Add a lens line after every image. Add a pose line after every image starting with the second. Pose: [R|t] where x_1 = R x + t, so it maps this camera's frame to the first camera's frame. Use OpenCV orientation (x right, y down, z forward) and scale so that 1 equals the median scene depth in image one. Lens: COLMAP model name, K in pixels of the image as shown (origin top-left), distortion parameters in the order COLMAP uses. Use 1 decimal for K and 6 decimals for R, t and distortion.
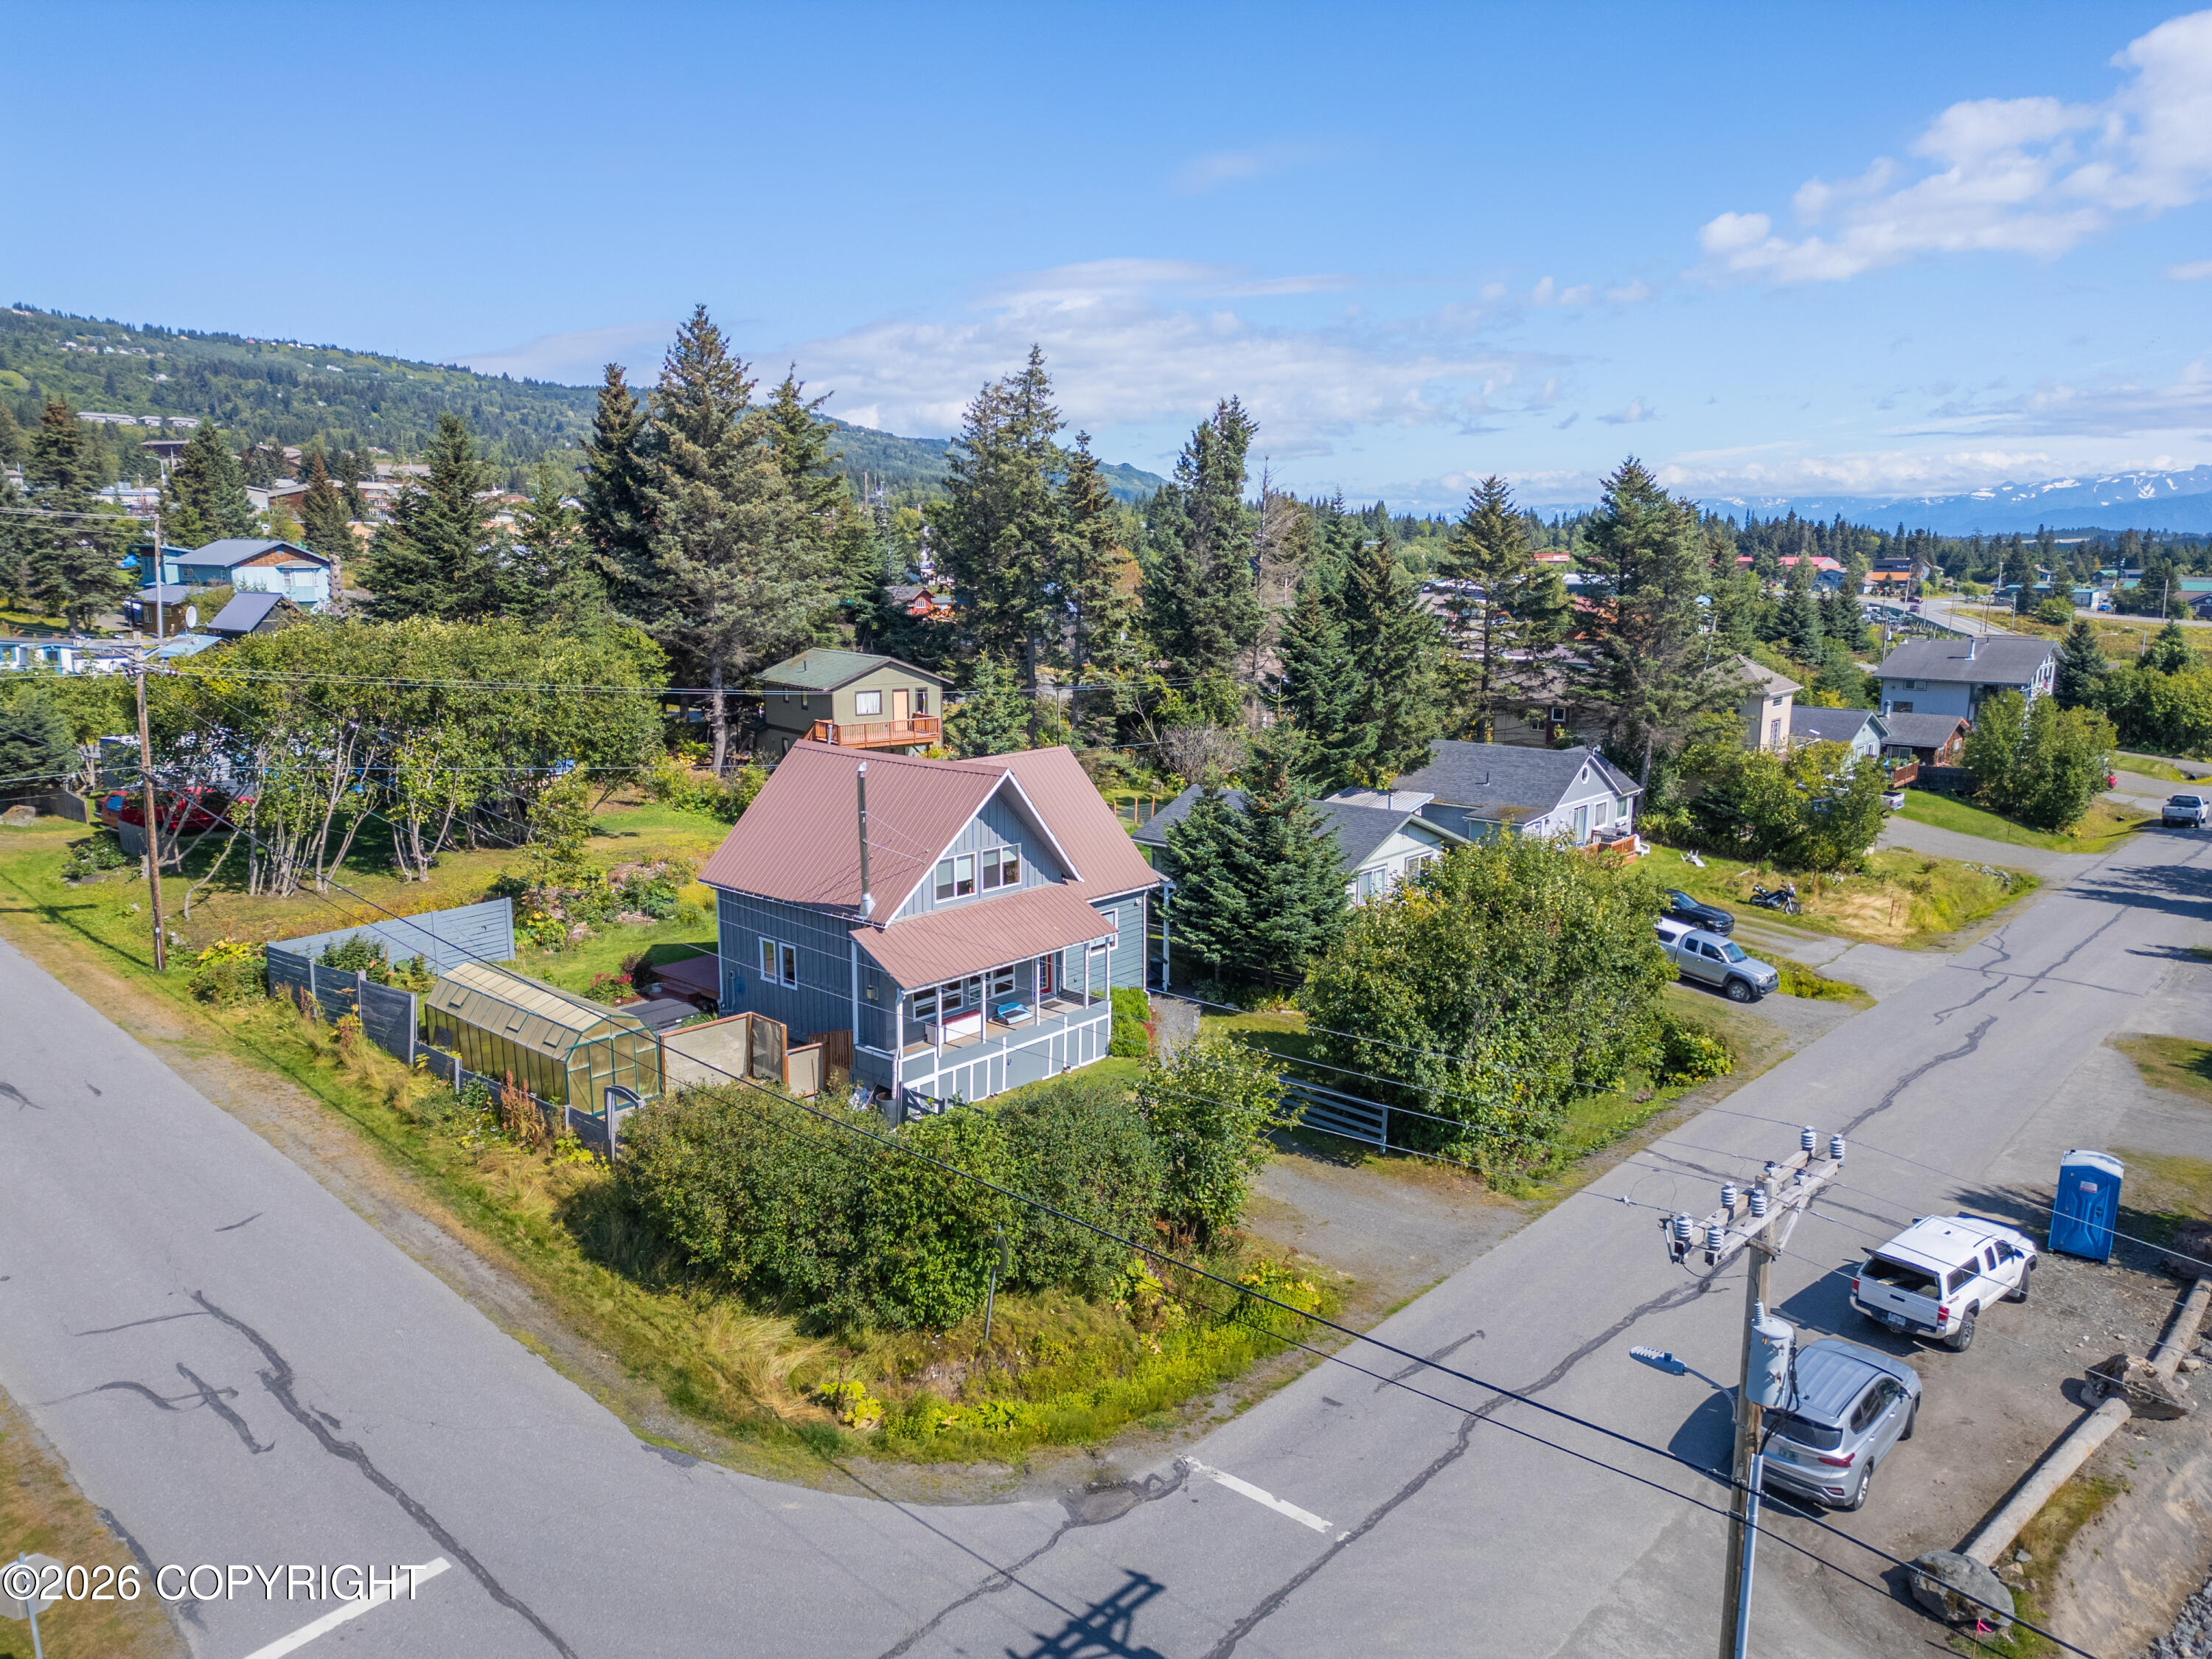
lens RADIAL K [[1562.1, 0, 1091.4], [0, 1562.1, 829.3], [0, 0, 1]] dist [0.107739, -0.116045]
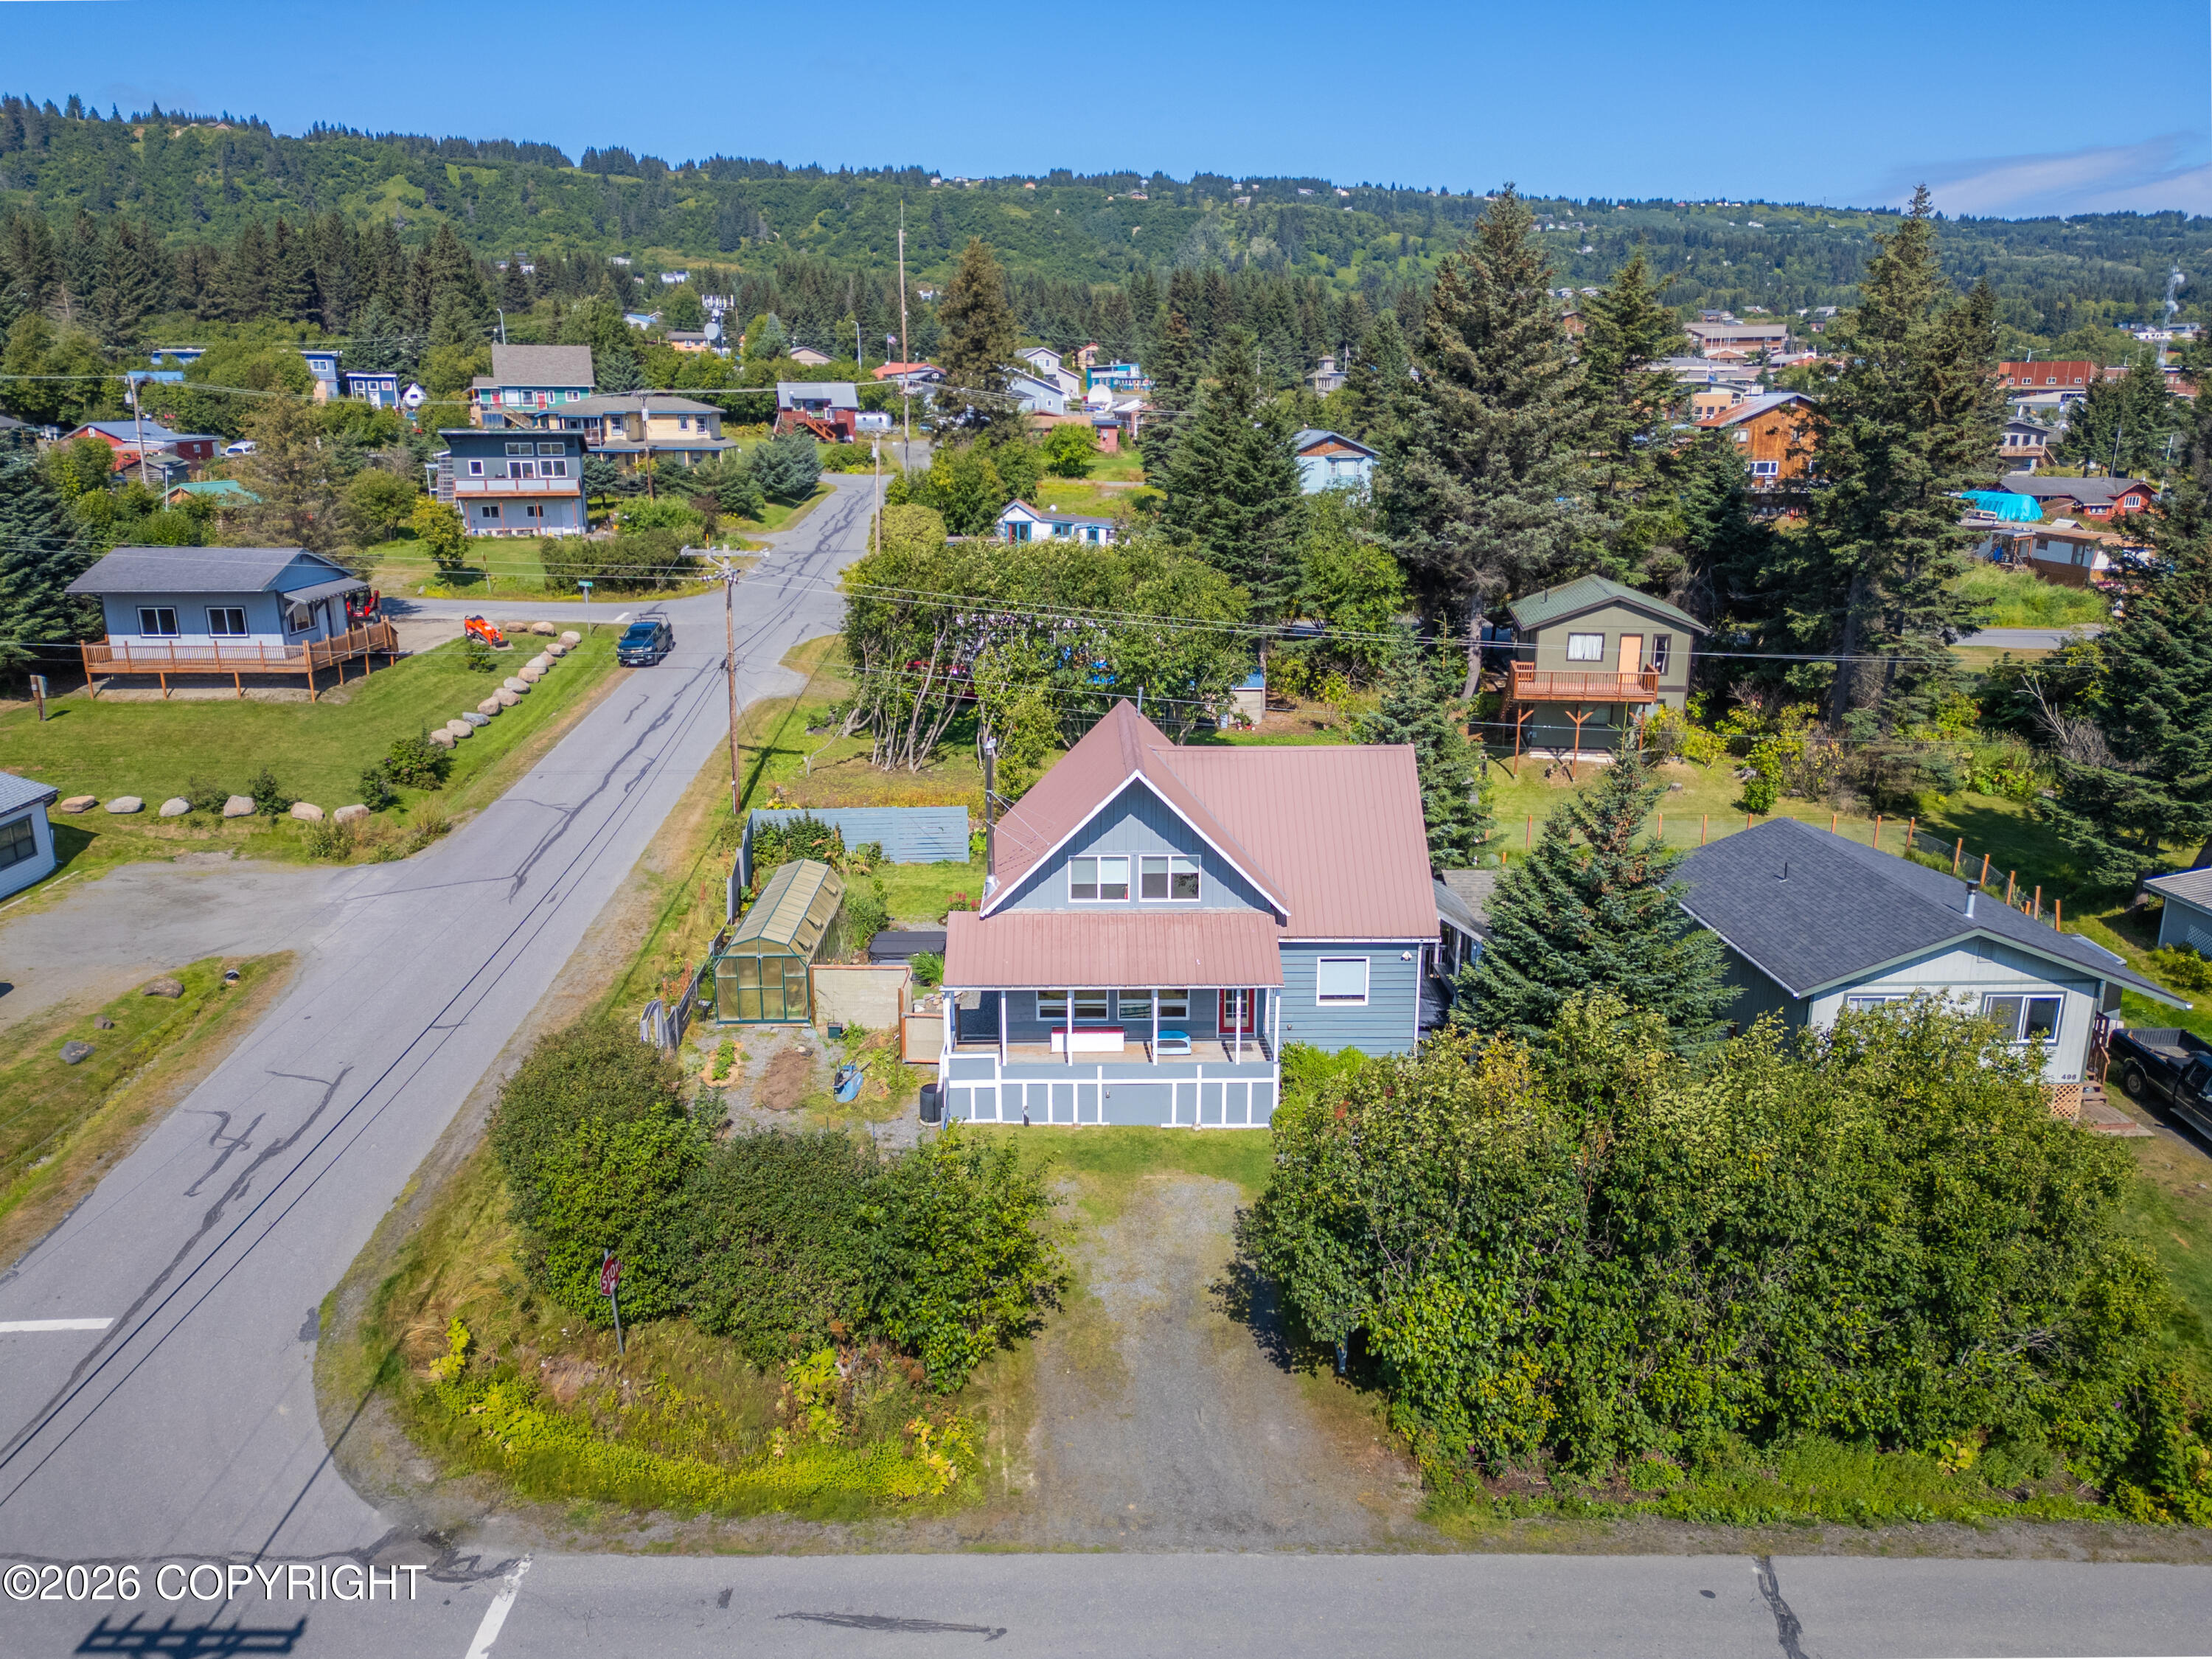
lens RADIAL K [[1562.1, 0, 1091.4], [0, 1562.1, 829.3], [0, 0, 1]] dist [0.107739, -0.116045]
pose [[0.678561, 0.192387, -0.708902, 0.510103], [-0.131457, 0.981317, 0.140487, -0.115459], [0.722685, -0.002138, 0.691174, 0.353738]]
